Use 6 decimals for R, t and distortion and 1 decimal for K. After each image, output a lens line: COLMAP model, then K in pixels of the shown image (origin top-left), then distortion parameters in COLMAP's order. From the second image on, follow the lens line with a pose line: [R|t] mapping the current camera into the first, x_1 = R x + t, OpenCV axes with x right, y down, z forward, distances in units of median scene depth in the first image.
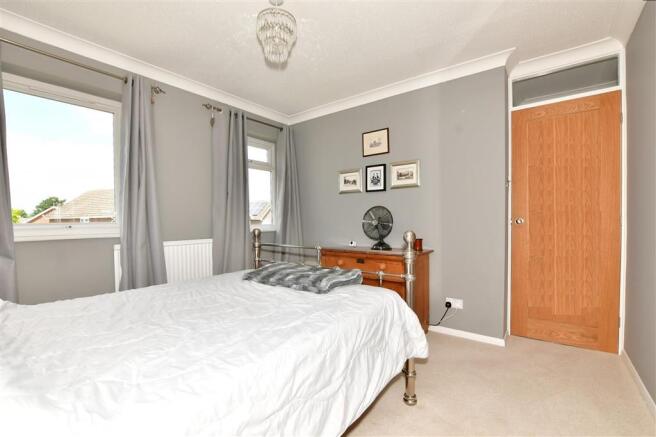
lens RADIAL K [[293.8, 0, 328.0], [0, 293.8, 218.5], [0, 0, 1]] dist [-0.034212, 0.000003]
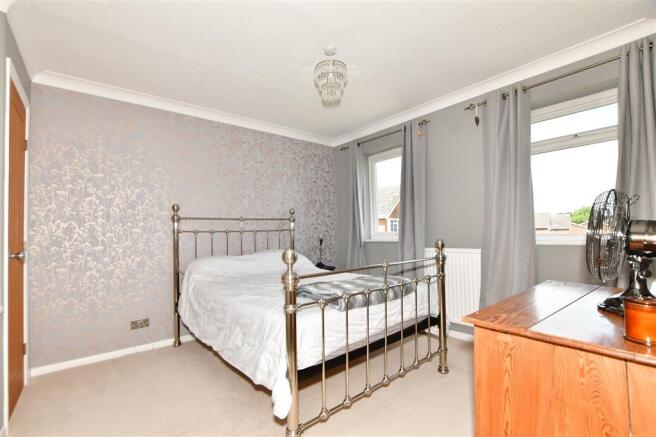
lens RADIAL K [[293.8, 0, 328.0], [0, 293.8, 218.5], [0, 0, 1]] dist [-0.034212, 0.000003]
pose [[-0.242643, -0.034329, -0.969508, 0.591827], [0.017704, 0.999051, -0.039805, 0.002557], [0.969954, -0.026822, -0.241805, 0.763803]]
